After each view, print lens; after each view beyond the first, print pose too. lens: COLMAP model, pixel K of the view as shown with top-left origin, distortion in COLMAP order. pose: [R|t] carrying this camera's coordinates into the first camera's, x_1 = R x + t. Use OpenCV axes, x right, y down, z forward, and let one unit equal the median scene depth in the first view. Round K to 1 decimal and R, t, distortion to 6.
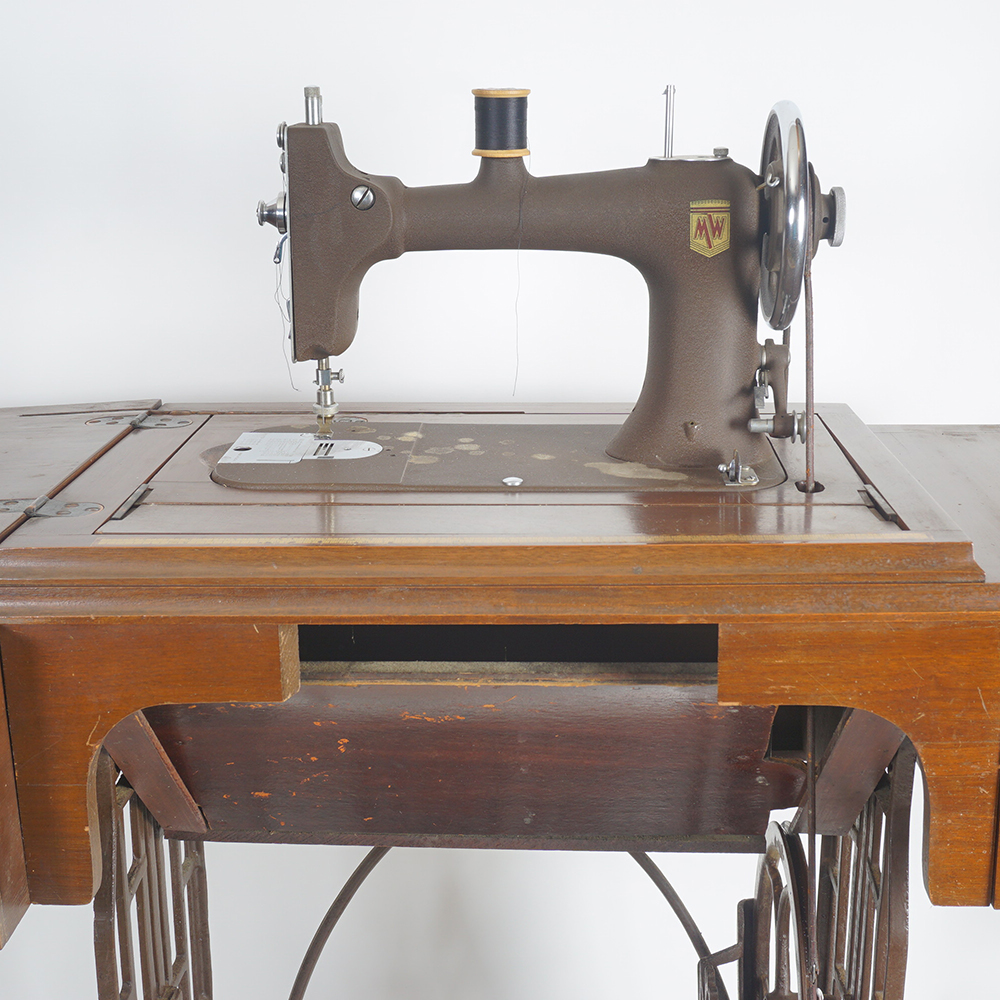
lens RADIAL K [[1616.0, 0, 500.0], [0, 1616.0, 500.0], [0, 0, 1]] dist [0.011266, 0.055374]
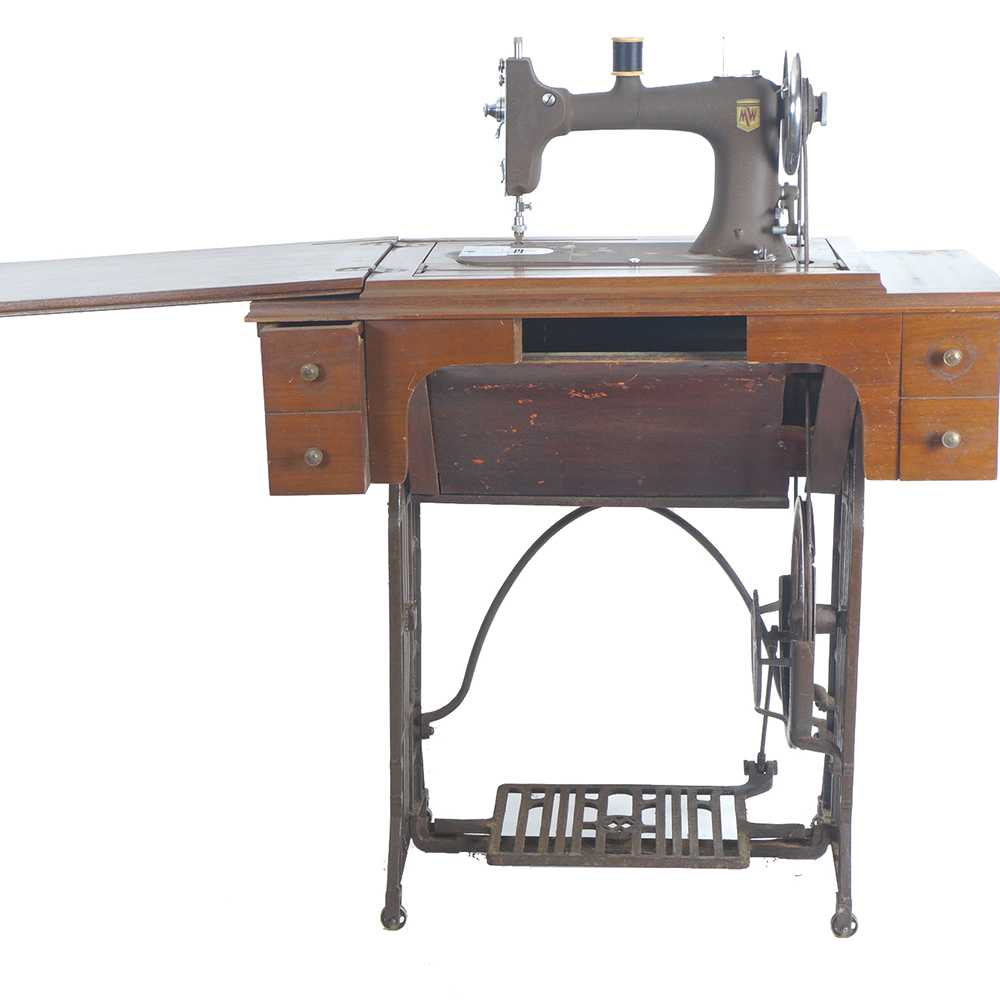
lens RADIAL K [[2491.3, 0, 383.2], [0, 2491.3, 527.7], [0, 0, 1]] dist [-0.014784, 0.336601]
pose [[0.997975, 0.004239, -0.063463, -0.091315], [-0.006581, 0.999303, -0.036735, 0.378379], [0.063263, 0.037079, 0.997308, -1.692301]]
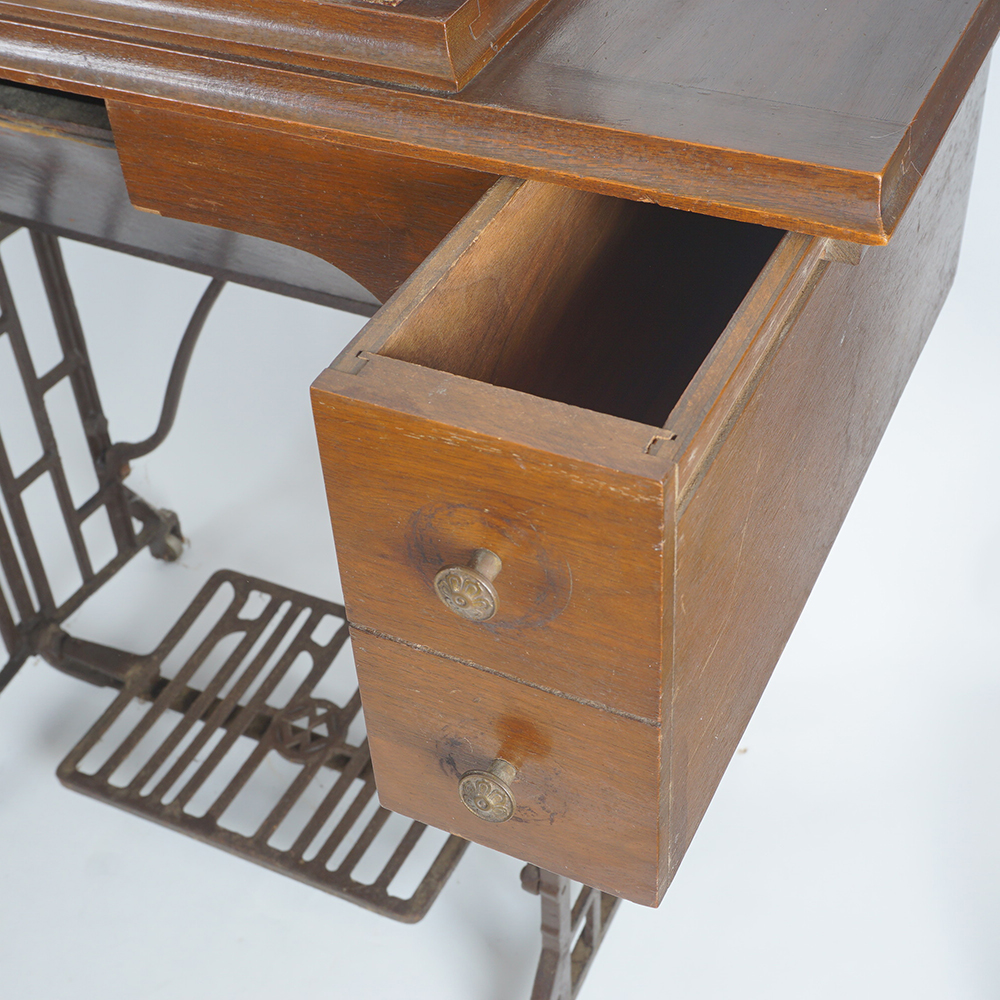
lens RADIAL K [[1616.0, 0, 500.0], [0, 1616.0, 500.0], [0, 0, 1]] dist [0.011266, 0.055374]
pose [[0.918620, 0.239077, -0.314610, 0.456199], [-0.071517, 0.883640, 0.462673, -0.077849], [0.388617, -0.402520, 0.828827, 0.402903]]
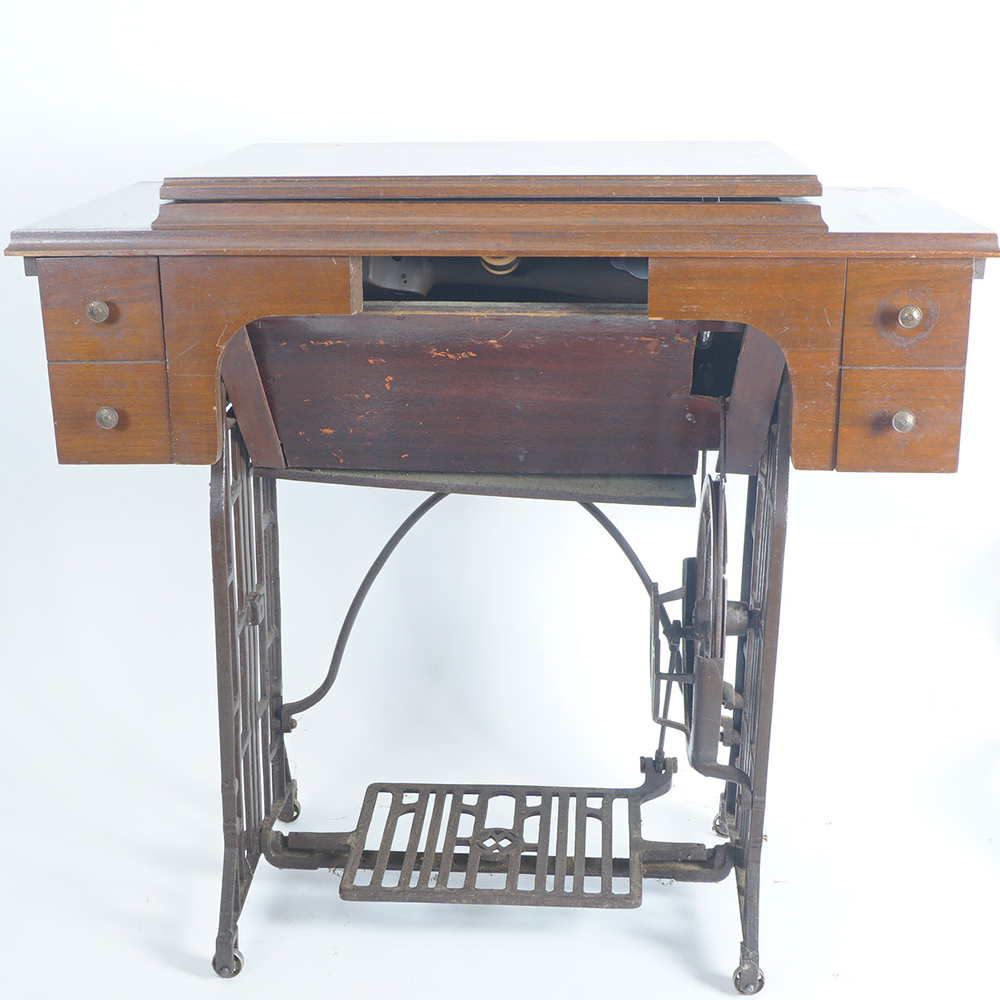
lens RADIAL K [[1699.2, 0, 500.6], [0, 1699.2, 561.5], [0, 0, 1]] dist [-0.020546, -0.181237]
pose [[0.999762, 0.017911, -0.012441, 0.021400], [-0.017262, 0.998575, 0.050505, 0.239483], [0.013328, -0.050278, 0.998646, -0.487777]]
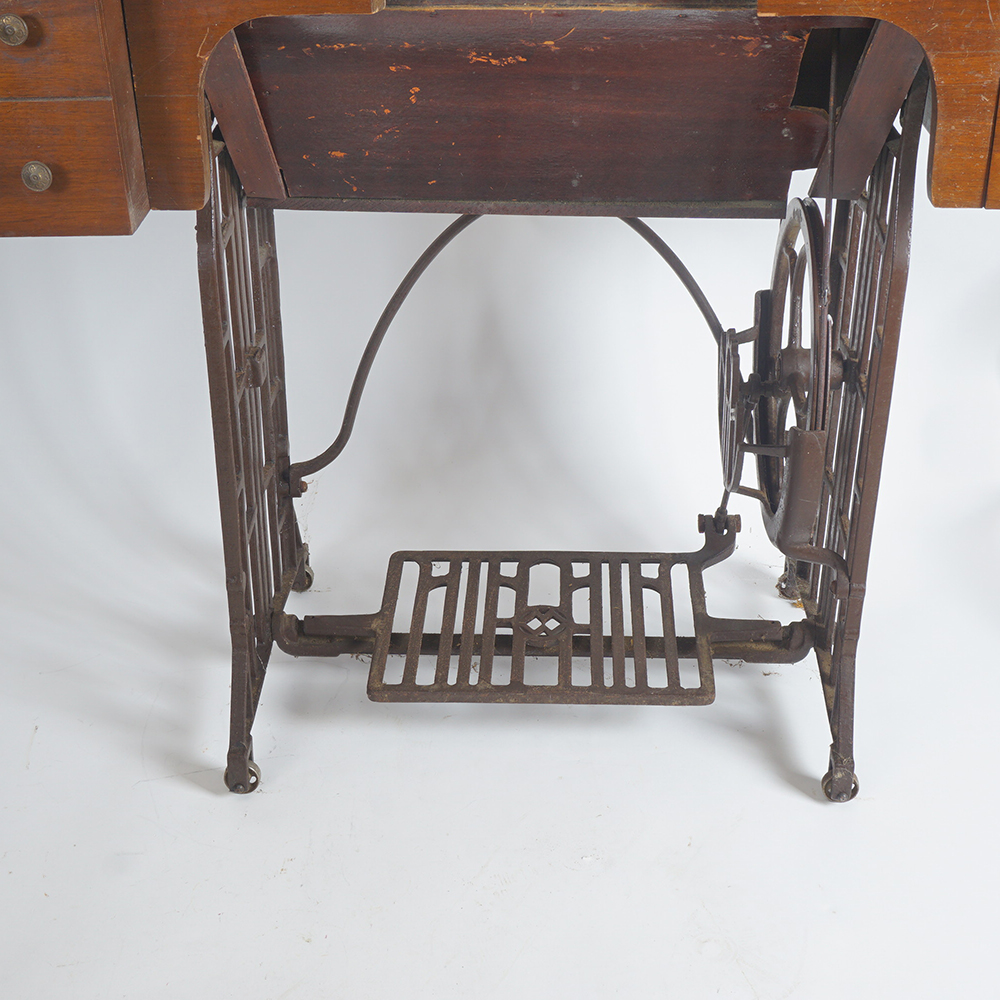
lens RADIAL K [[1631.7, 0, 522.2], [0, 1631.7, 502.3], [0, 0, 1]] dist [-0.014592, 0.079323]
pose [[0.999840, 0.000091, 0.017868, -0.044501], [-0.004077, 0.974777, 0.223146, 0.181374], [-0.017397, -0.223183, 0.974621, -0.165347]]
